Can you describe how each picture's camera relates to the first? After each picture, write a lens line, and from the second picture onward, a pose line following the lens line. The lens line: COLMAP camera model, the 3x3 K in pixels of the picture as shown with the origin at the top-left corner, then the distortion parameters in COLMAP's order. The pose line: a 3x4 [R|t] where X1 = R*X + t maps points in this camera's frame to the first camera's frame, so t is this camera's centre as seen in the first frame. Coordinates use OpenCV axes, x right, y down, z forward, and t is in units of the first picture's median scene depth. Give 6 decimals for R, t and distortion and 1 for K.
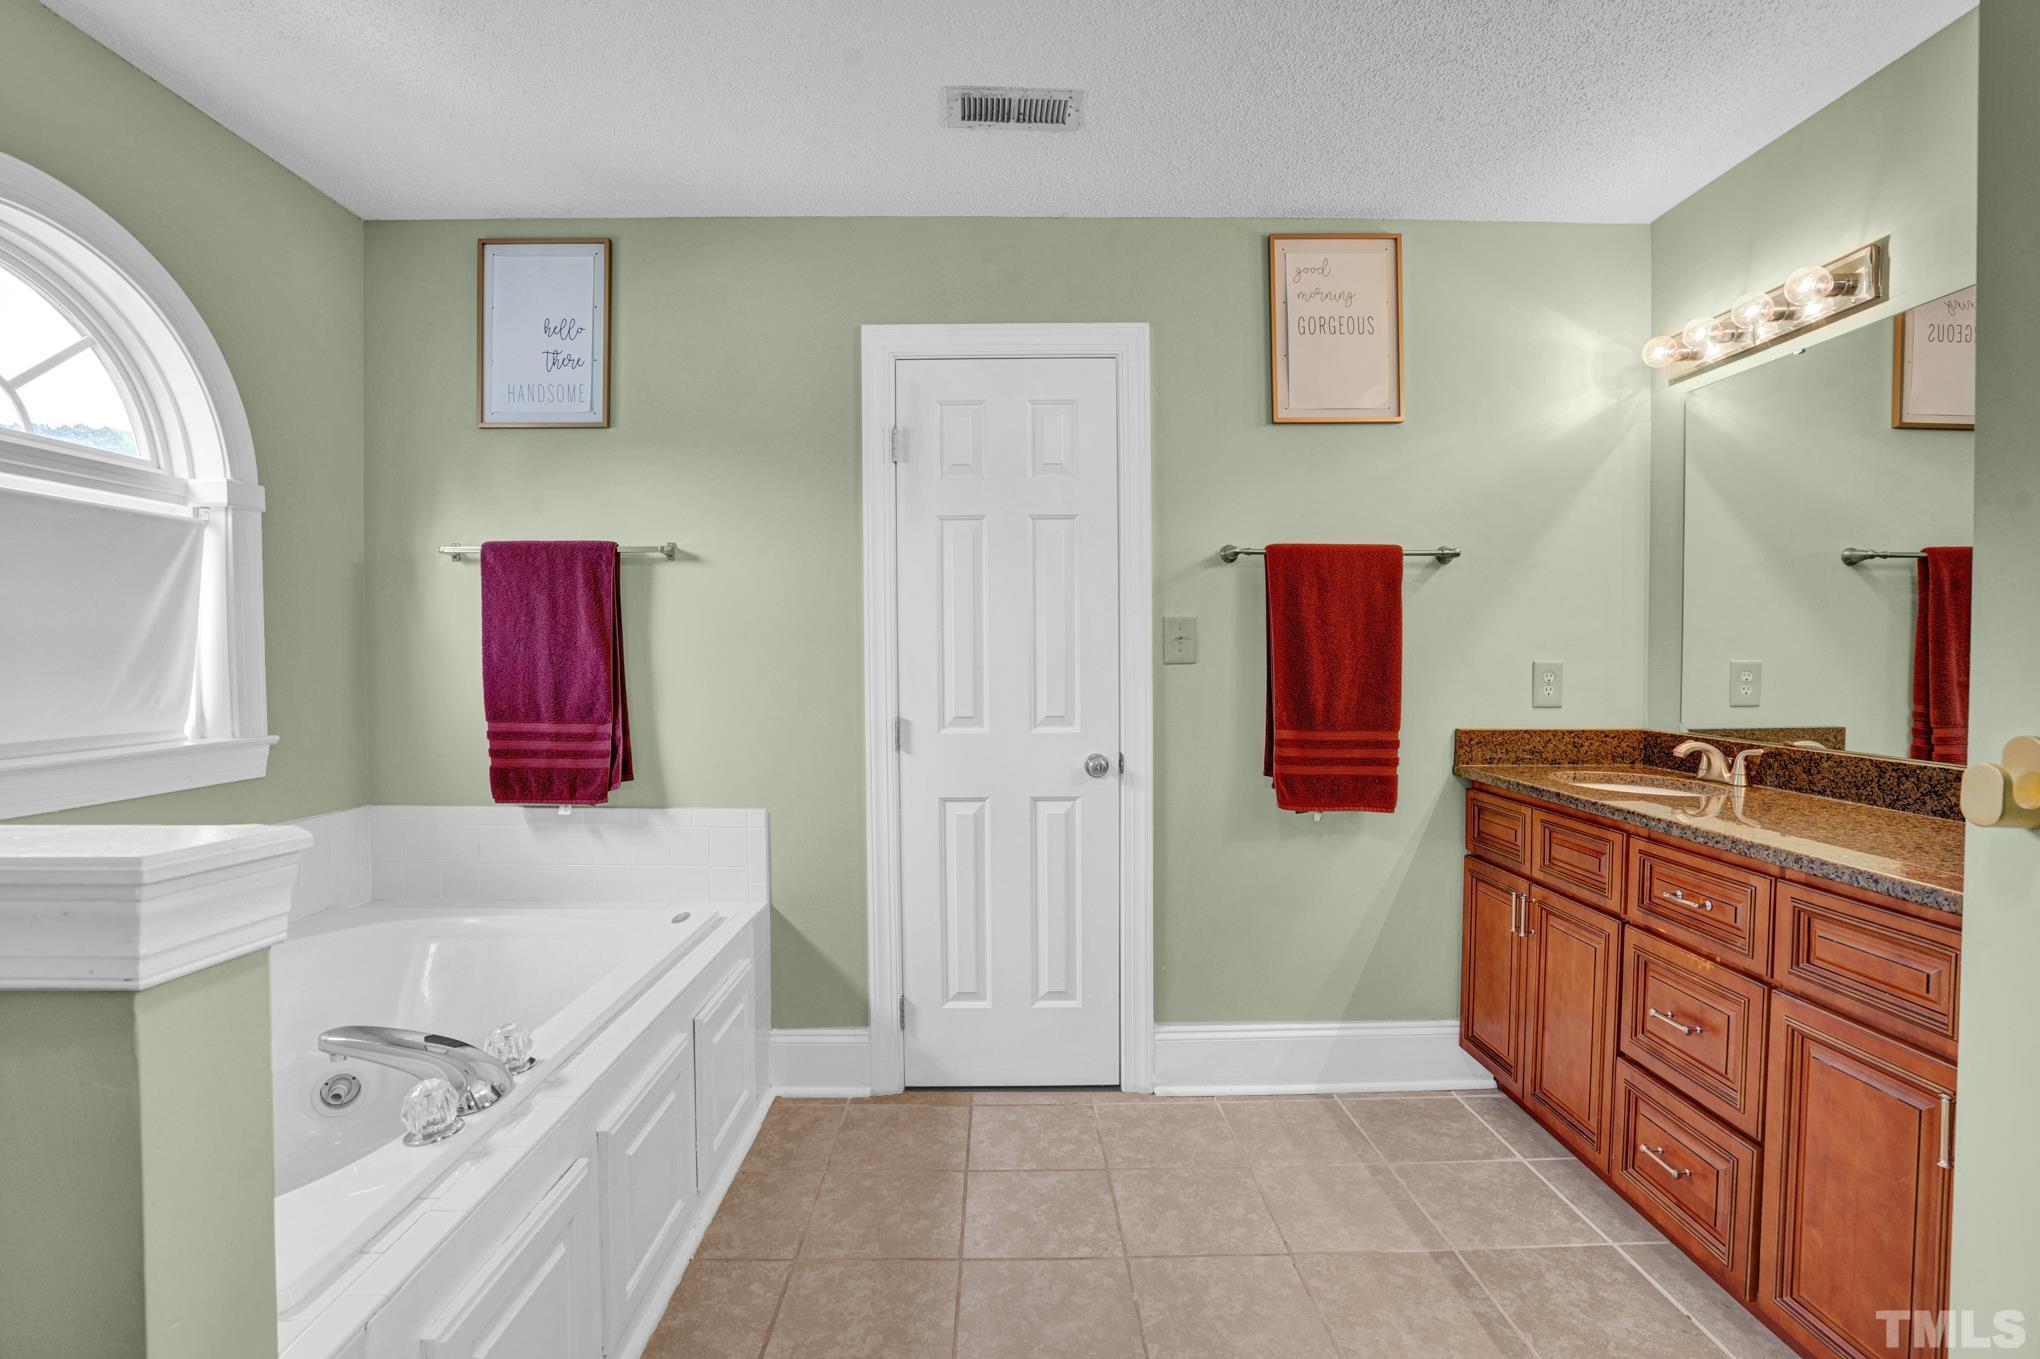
lens RADIAL K [[943.8, 0, 1013.8], [0, 943.8, 680.3], [0, 0, 1]] dist [-0.058723, 0.023093]
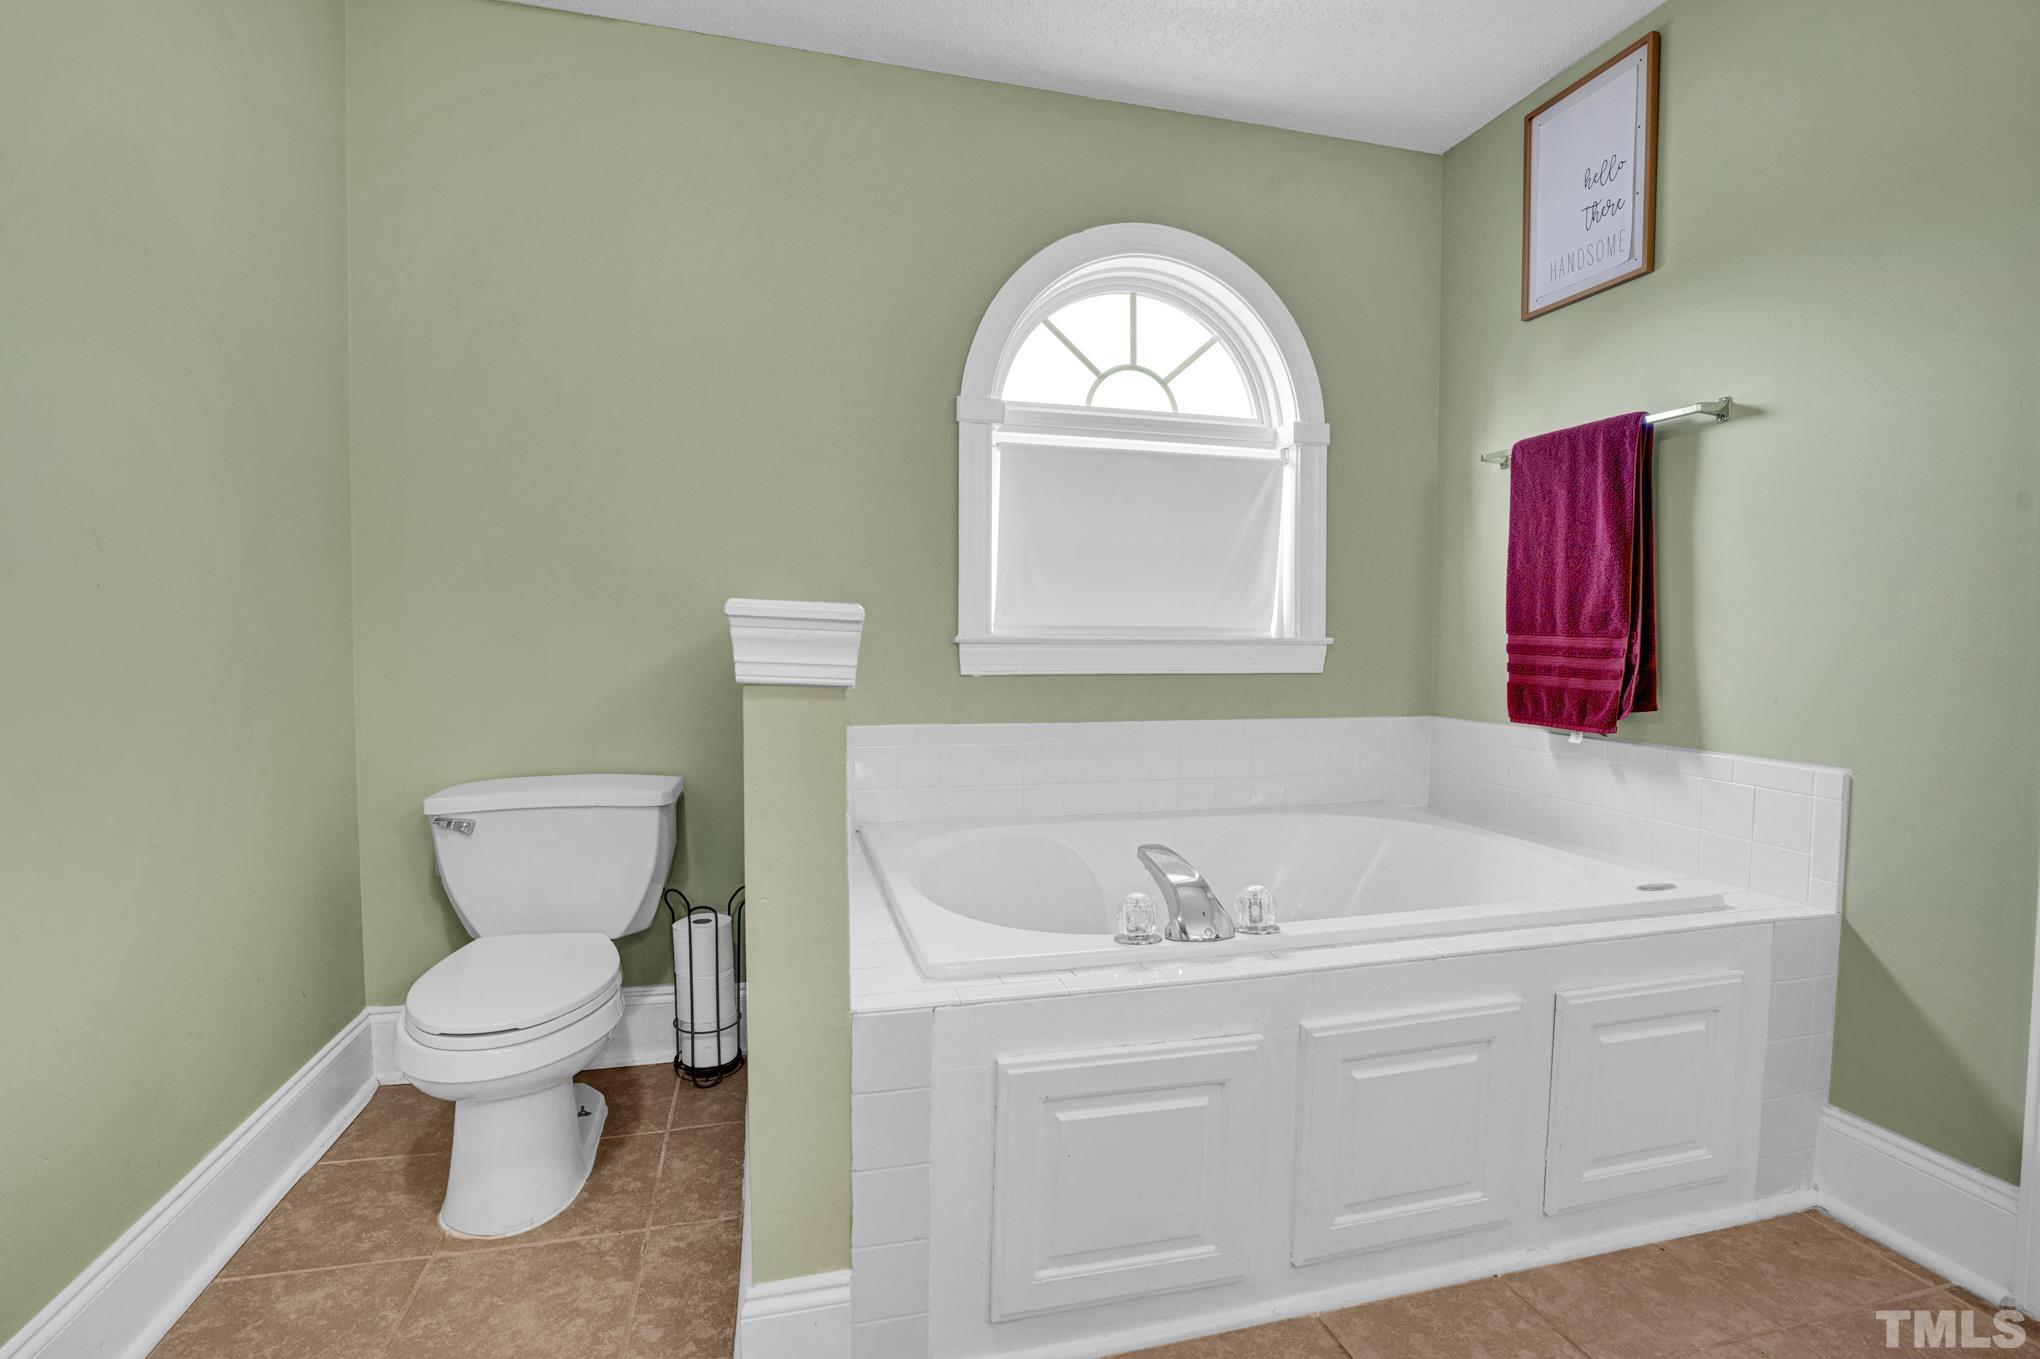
lens RADIAL K [[943.8, 0, 1013.8], [0, 943.8, 680.3], [0, 0, 1]] dist [-0.058723, 0.023093]
pose [[0.243721, 0.050819, -0.968513, 0.220936], [-0.033647, 0.998468, 0.043924, 0.066881], [0.969261, 0.021882, 0.245058, 0.289349]]
